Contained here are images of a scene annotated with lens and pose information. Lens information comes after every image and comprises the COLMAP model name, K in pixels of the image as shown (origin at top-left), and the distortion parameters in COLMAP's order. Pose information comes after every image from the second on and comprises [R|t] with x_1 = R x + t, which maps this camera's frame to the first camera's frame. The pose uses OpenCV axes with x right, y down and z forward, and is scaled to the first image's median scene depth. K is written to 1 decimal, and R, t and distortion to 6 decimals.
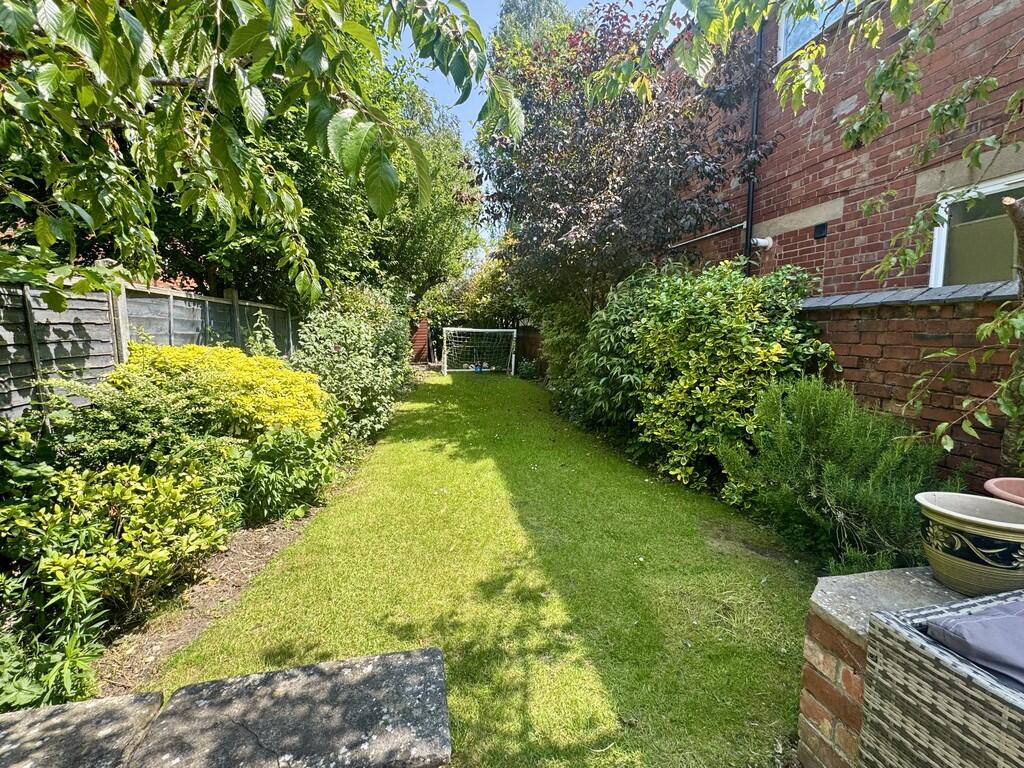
lens RADIAL K [[447.3, 0, 511.4], [0, 447.3, 380.2], [0, 0, 1]] dist [0.000628, 0.000108]
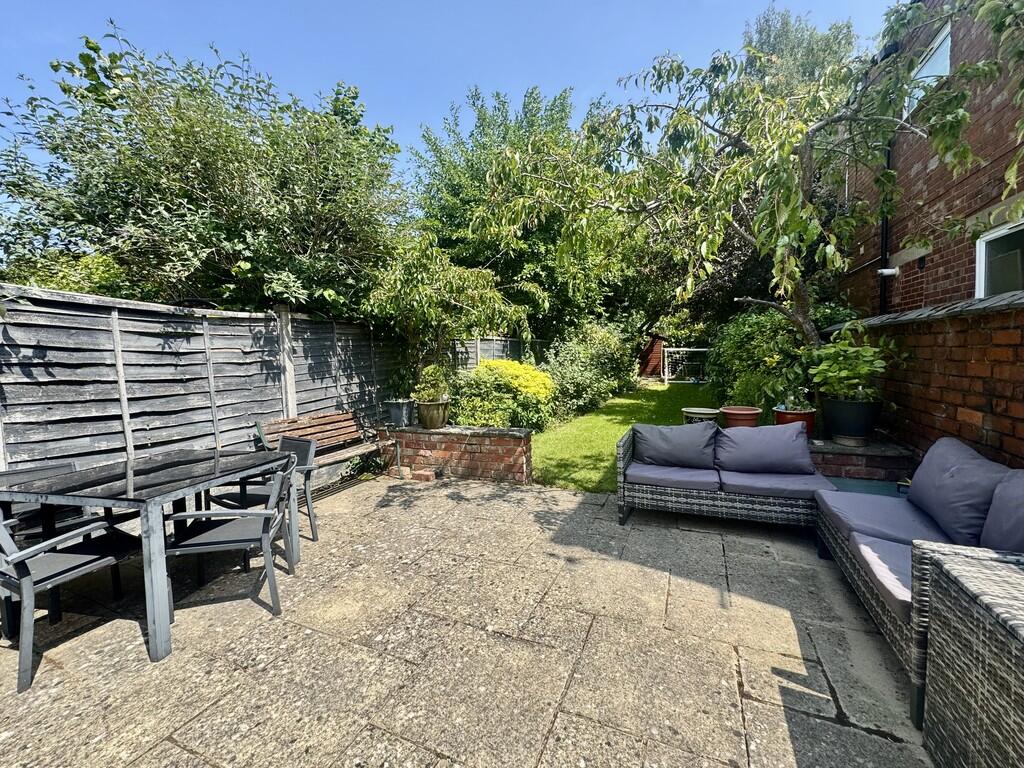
lens RADIAL K [[413.5, 0, 513.0], [0, 413.5, 381.4], [0, 0, 1]] dist [0.000360, 0.000020]
pose [[0.808983, 0.022843, -0.587389, 0.666631], [-0.045582, 0.998674, -0.023941, 0.091244], [0.586063, 0.046143, 0.808951, -0.768187]]
